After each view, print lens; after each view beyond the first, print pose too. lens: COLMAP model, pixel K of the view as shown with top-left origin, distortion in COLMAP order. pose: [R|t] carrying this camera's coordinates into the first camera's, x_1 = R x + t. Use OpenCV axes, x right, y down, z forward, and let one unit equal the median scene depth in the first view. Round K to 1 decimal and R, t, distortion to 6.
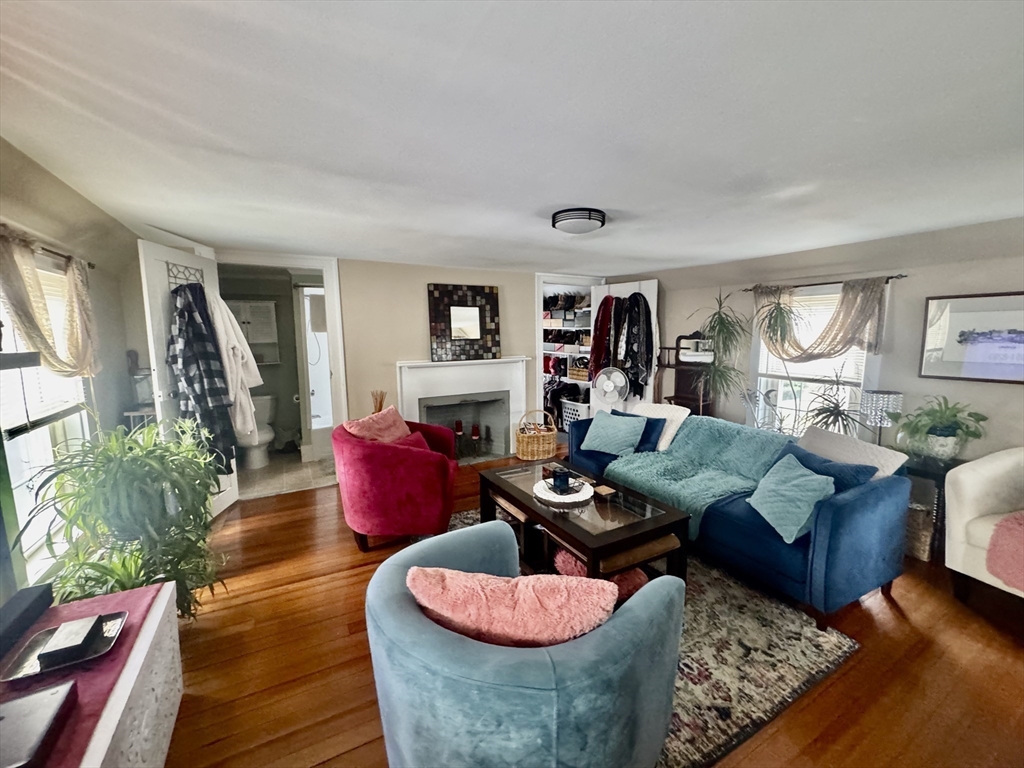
lens RADIAL K [[409.1, 0, 514.4], [0, 409.1, 385.3], [0, 0, 1]] dist [-0.004314, 0.000329]
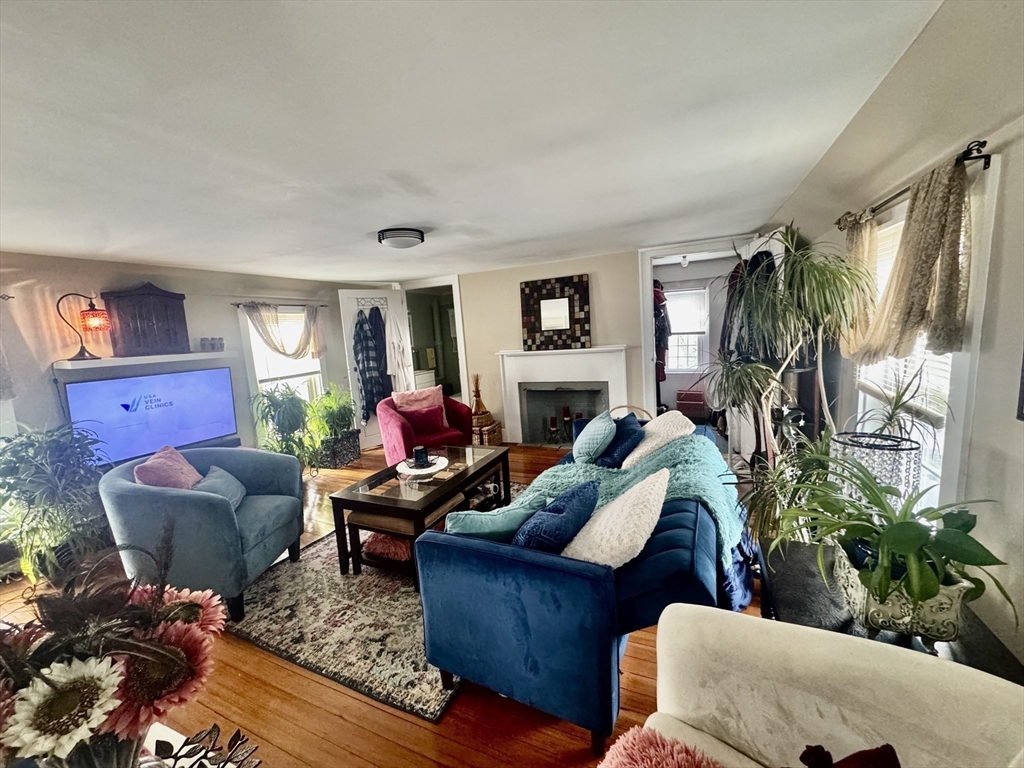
lens RADIAL K [[409.1, 0, 510.5], [0, 409.1, 383.6], [0, 0, 1]] dist [-0.004314, 0.000329]
pose [[0.587666, 0.074018, -0.805711, 0.673978], [-0.041149, 0.997252, 0.061602, -0.034501], [0.808057, -0.003047, 0.589097, 0.284947]]
